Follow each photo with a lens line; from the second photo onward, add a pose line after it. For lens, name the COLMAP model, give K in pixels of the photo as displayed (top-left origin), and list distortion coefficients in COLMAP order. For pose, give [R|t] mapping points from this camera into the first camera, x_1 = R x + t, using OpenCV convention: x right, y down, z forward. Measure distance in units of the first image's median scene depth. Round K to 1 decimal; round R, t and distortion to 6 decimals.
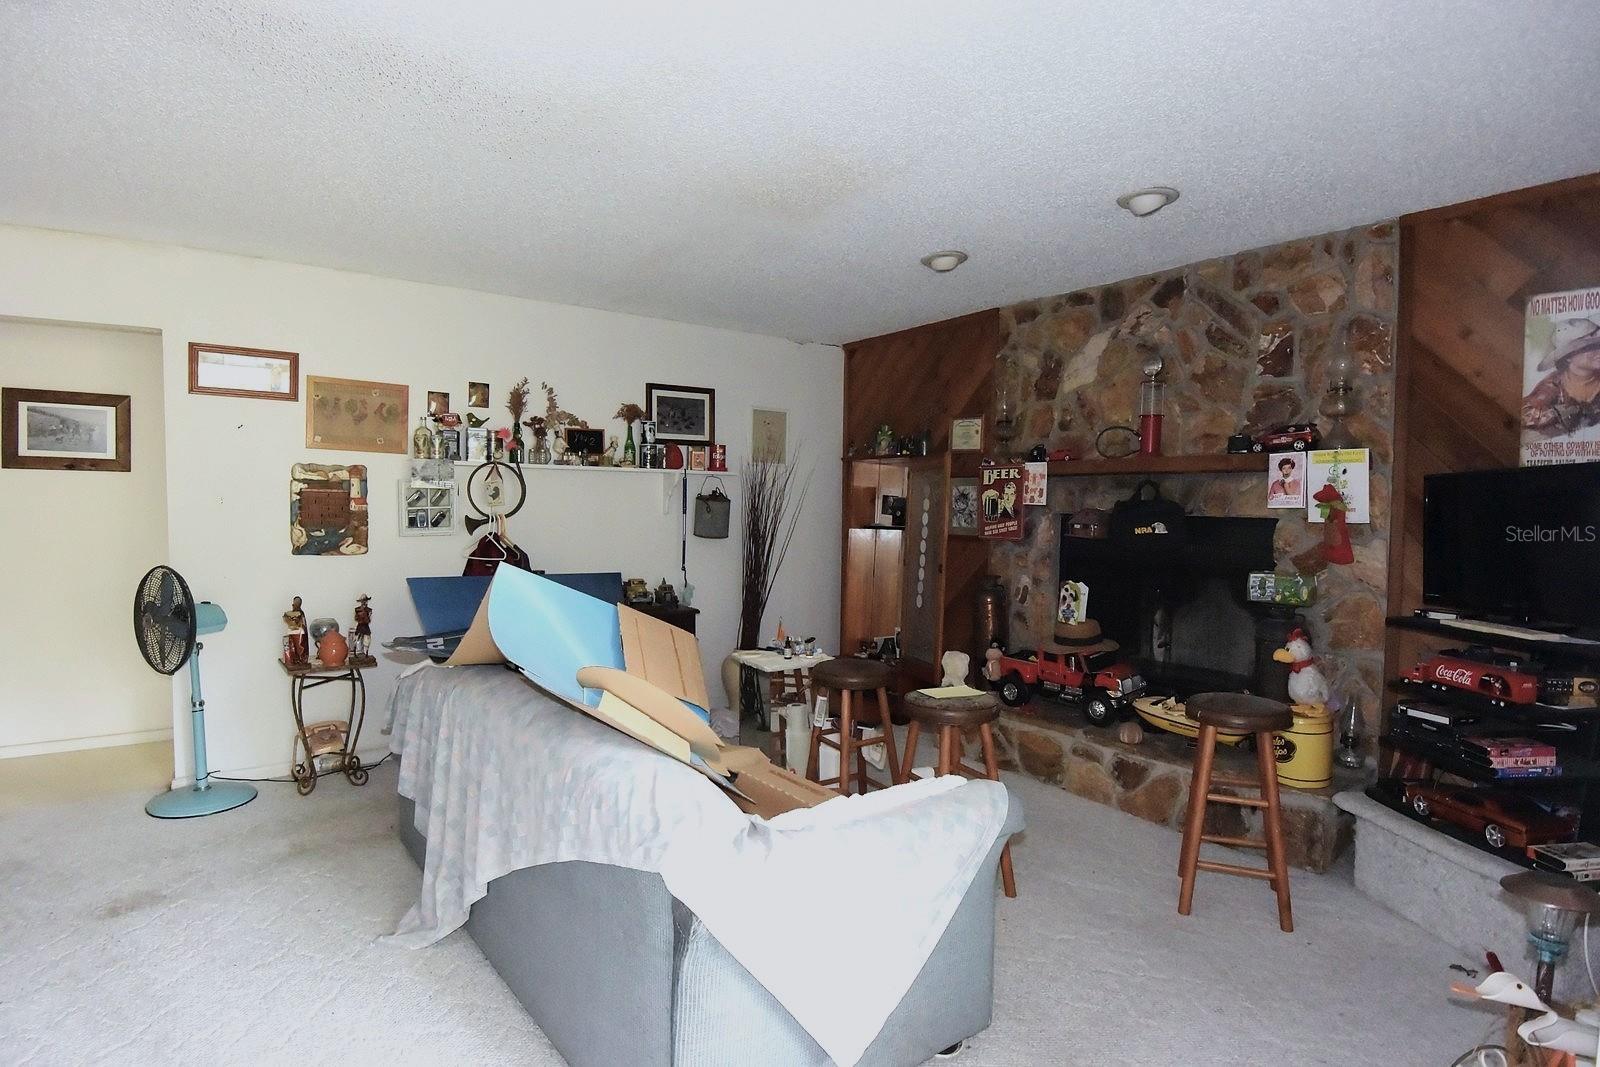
lens RADIAL K [[841.8, 0, 803.0], [0, 841.8, 544.5], [0, 0, 1]] dist [-0.005405, -0.020557]
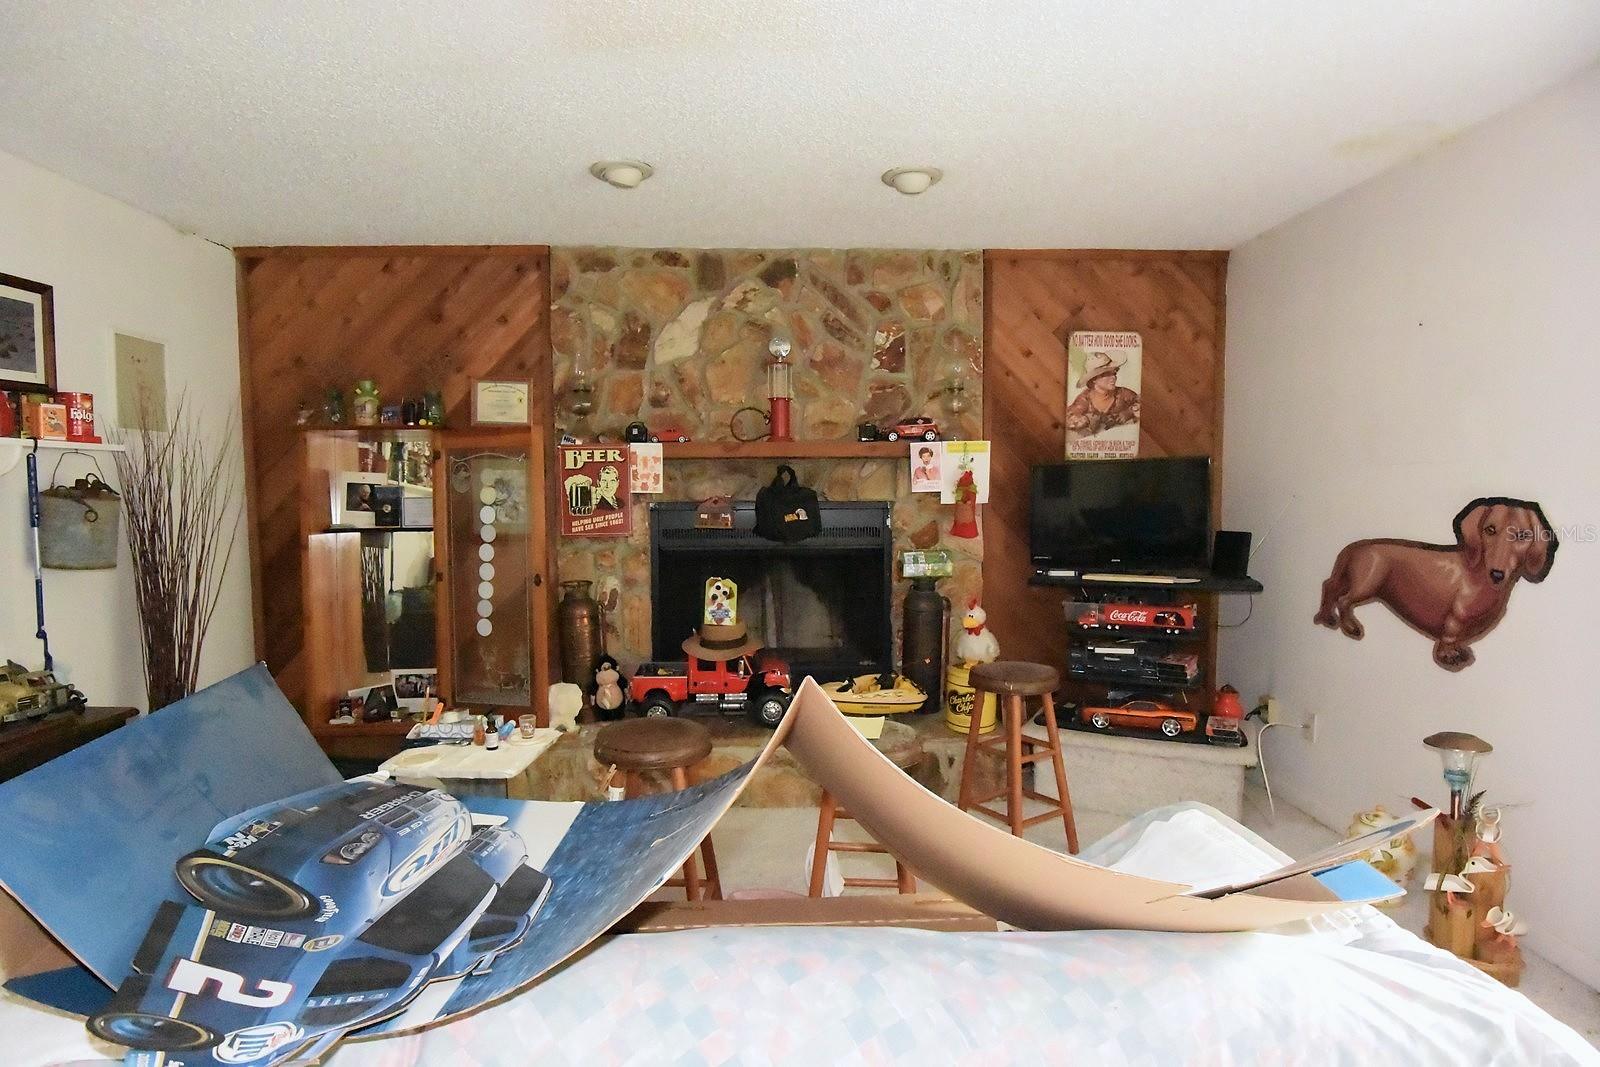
lens RADIAL K [[841.8, 0, 800.2], [0, 841.8, 545.2], [0, 0, 1]] dist [-0.005405, -0.020557]
pose [[0.549189, -0.073978, 0.832418, -0.381320], [0.052558, 0.997160, 0.053944, -0.034845], [-0.834044, 0.014125, 0.551517, 0.435358]]
